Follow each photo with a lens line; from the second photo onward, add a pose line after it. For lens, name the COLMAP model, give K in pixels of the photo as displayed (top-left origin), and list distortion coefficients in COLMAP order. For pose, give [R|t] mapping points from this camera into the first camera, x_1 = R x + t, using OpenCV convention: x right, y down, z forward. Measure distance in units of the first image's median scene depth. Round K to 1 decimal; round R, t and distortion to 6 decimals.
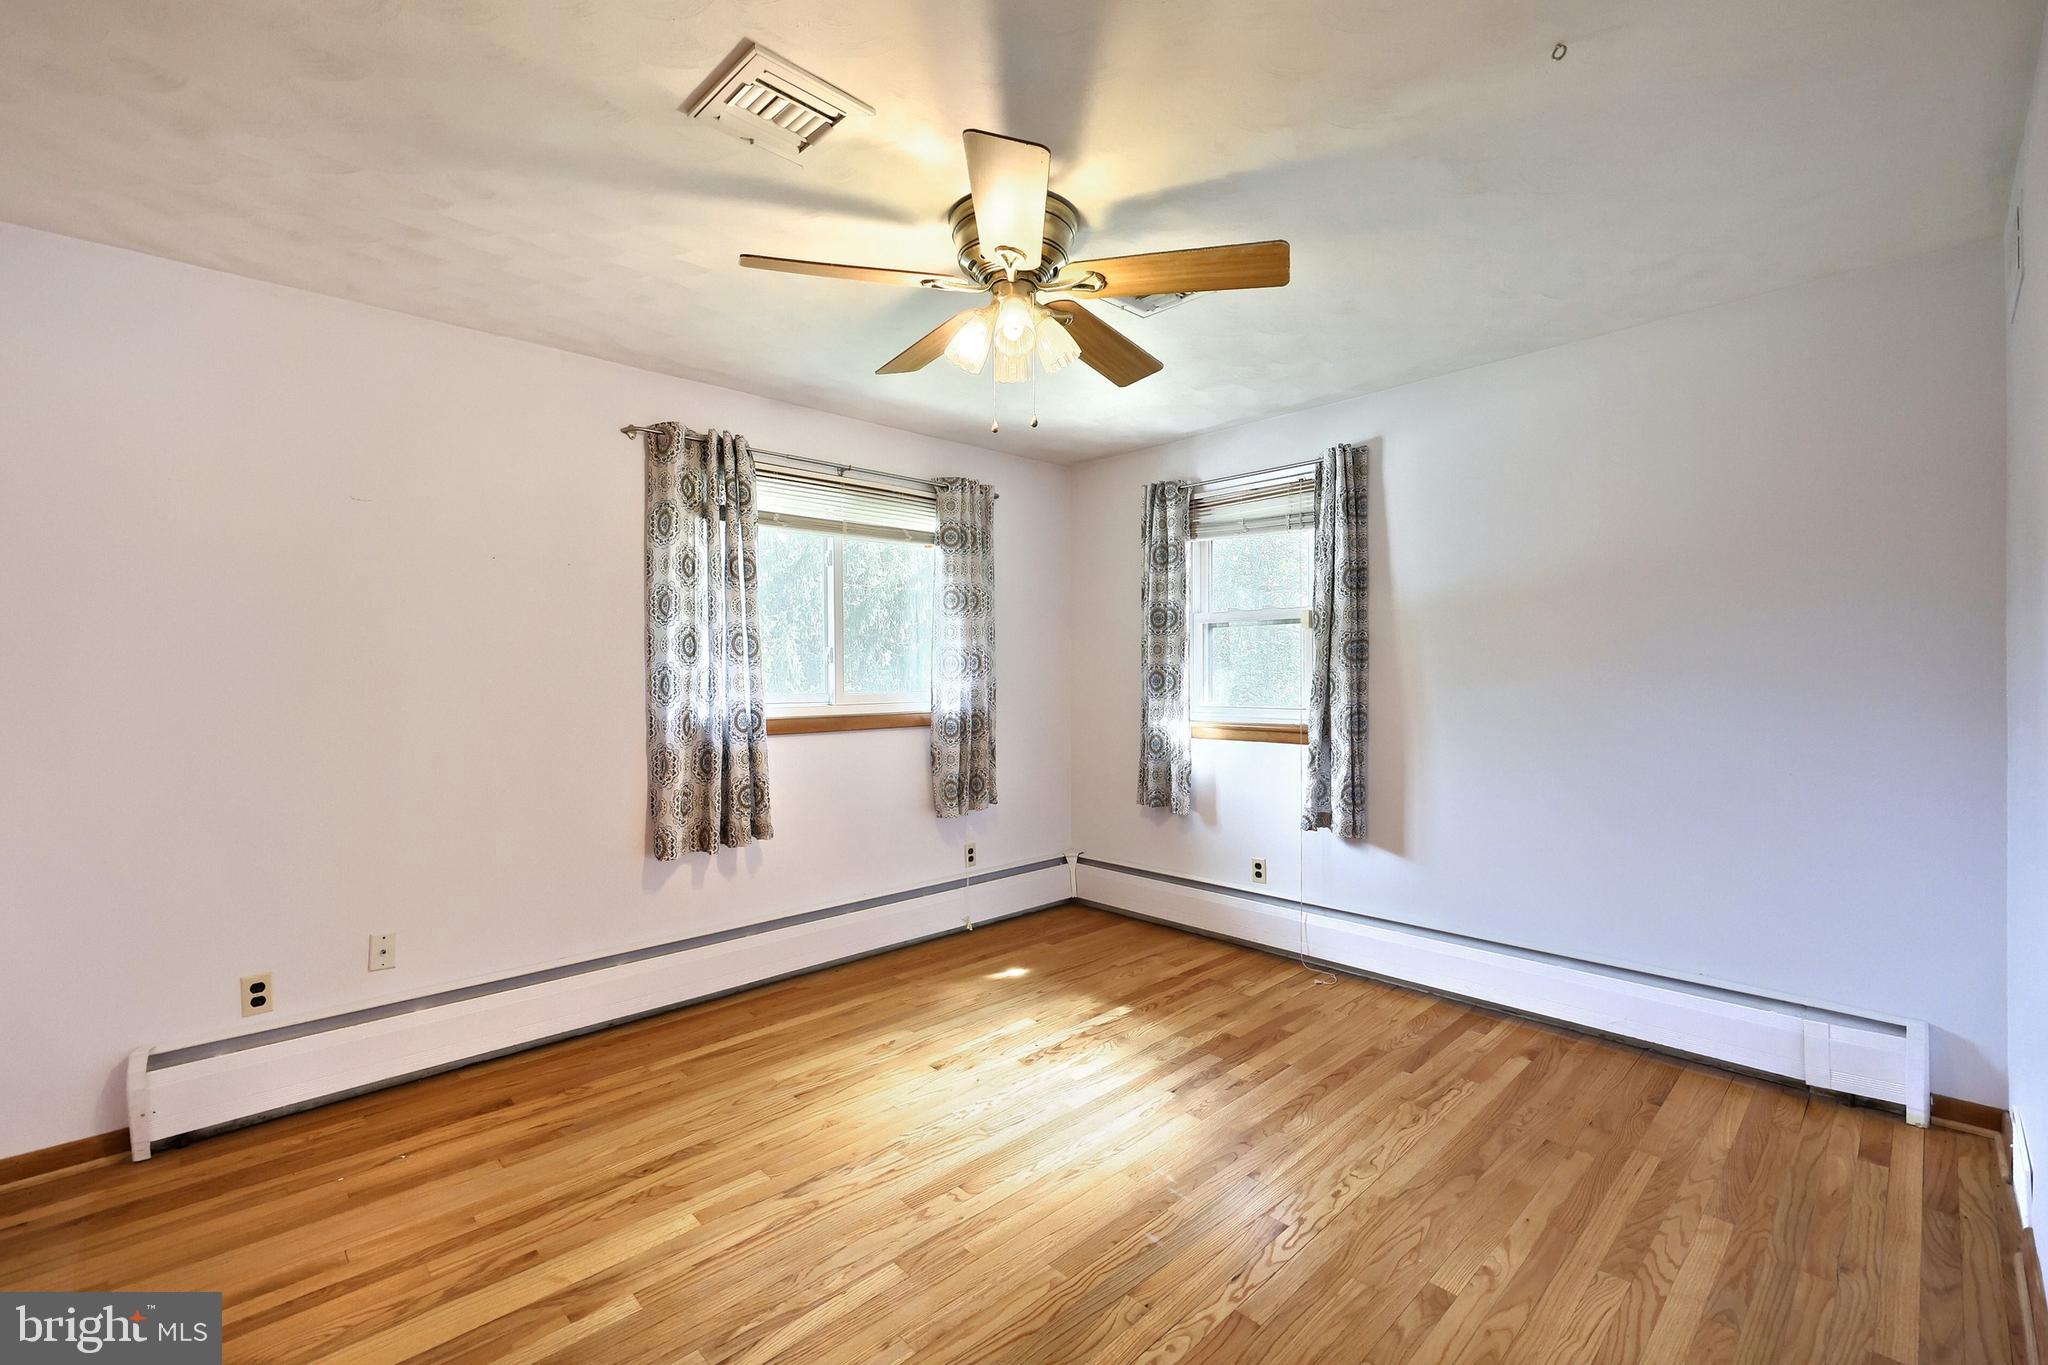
lens RADIAL K [[821.8, 0, 1019.4], [0, 821.8, 685.7], [0, 0, 1]] dist [-0.000954, -0.000266]
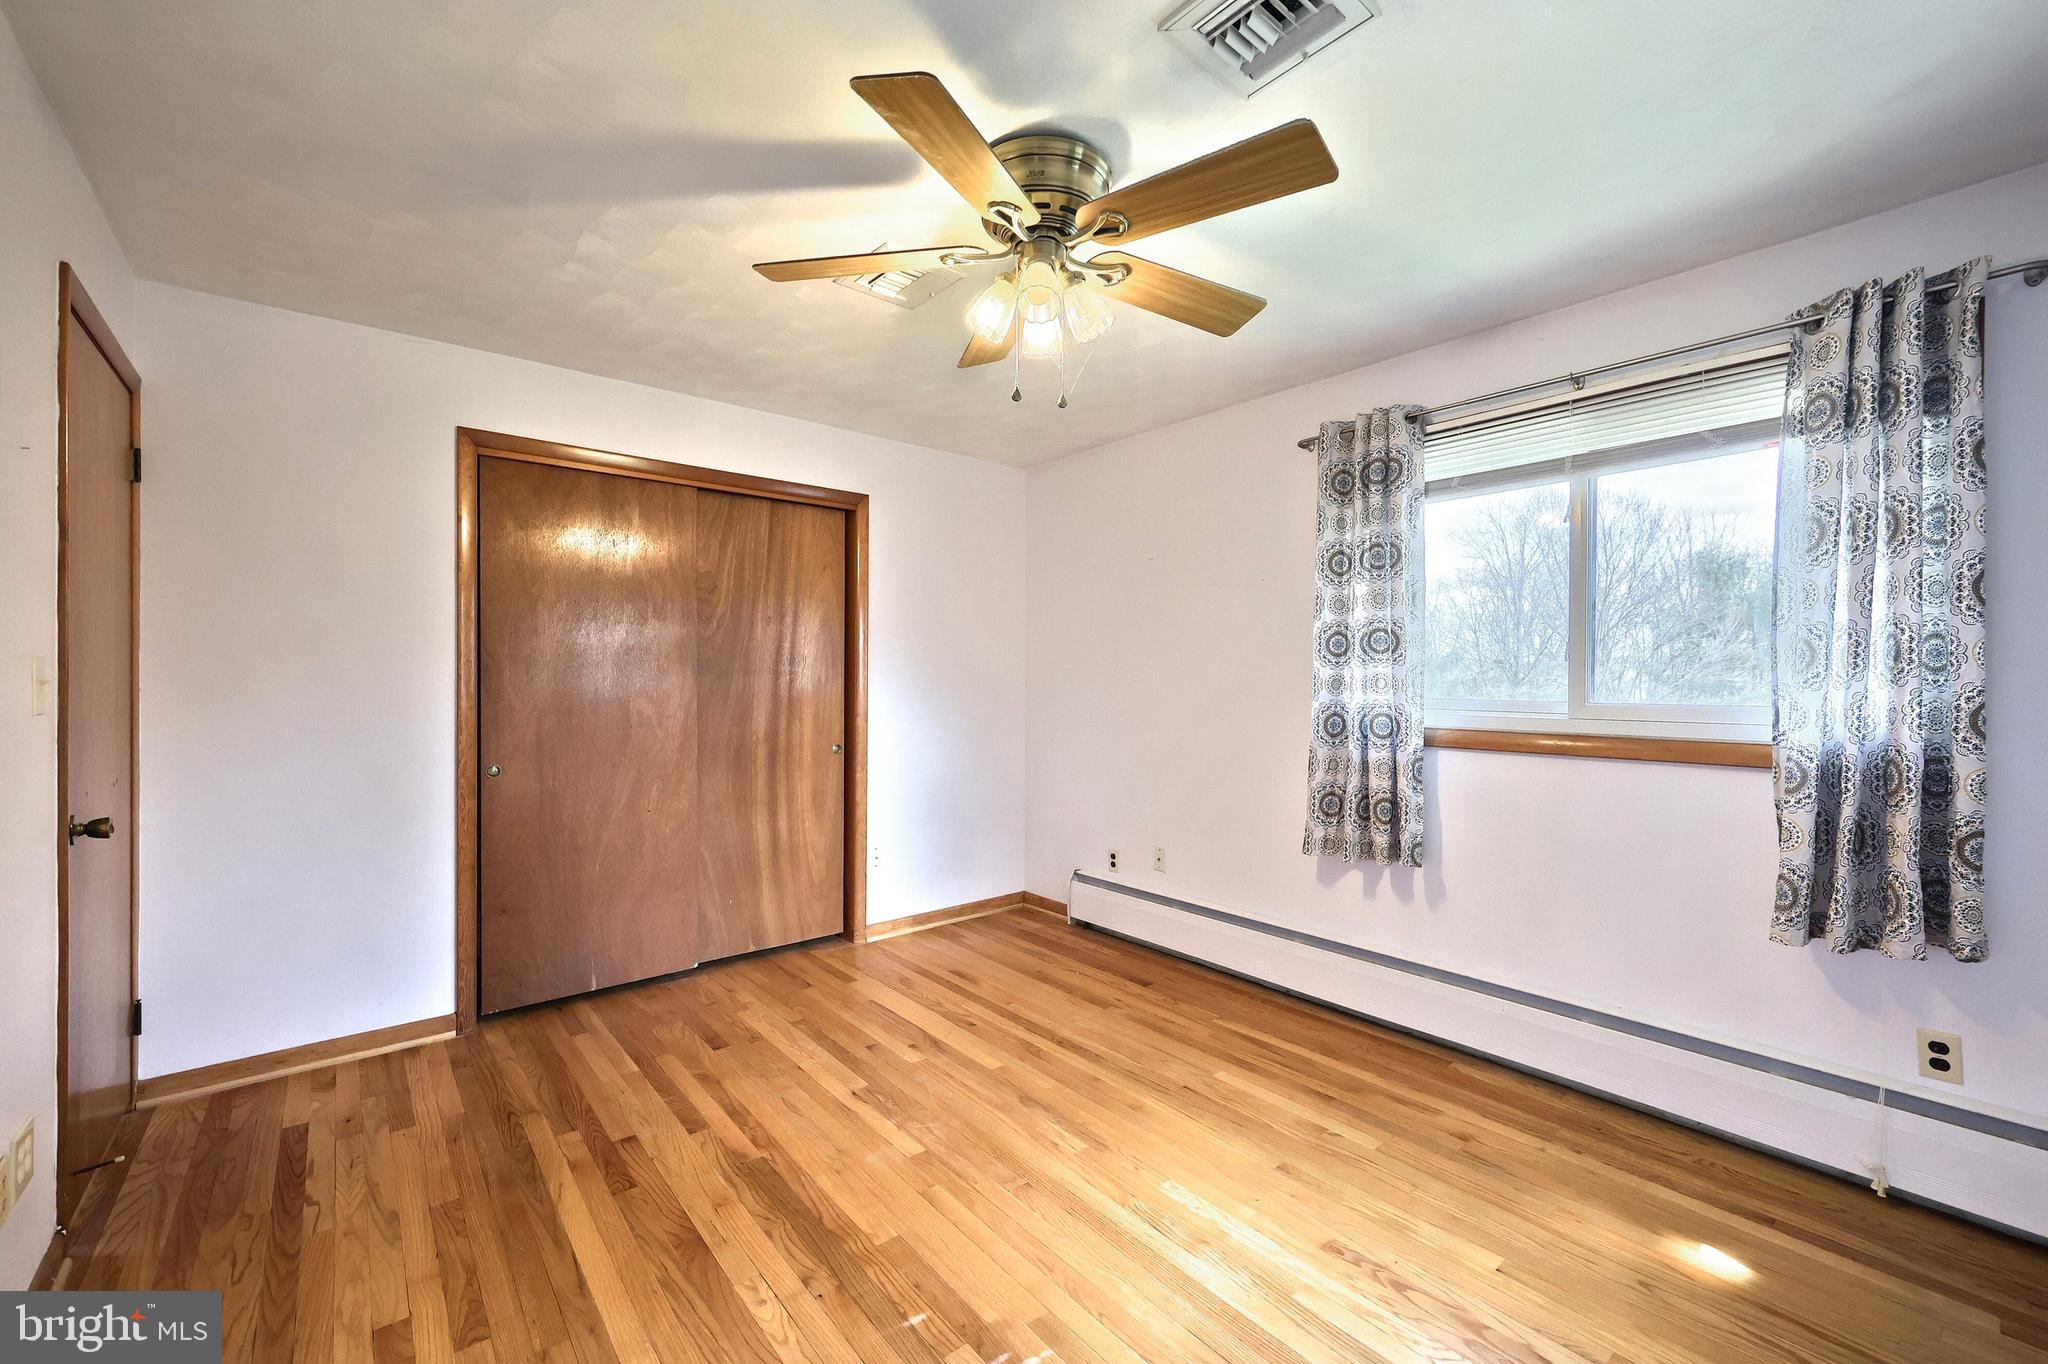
lens RADIAL K [[821.8, 0, 1019.4], [0, 821.8, 685.2], [0, 0, 1]] dist [-0.000954, -0.000266]
pose [[-0.043014, 0.015823, -0.998949, 0.586899], [-0.017577, 0.999708, 0.016591, -0.009019], [0.998920, 0.018272, -0.042723, 0.654289]]
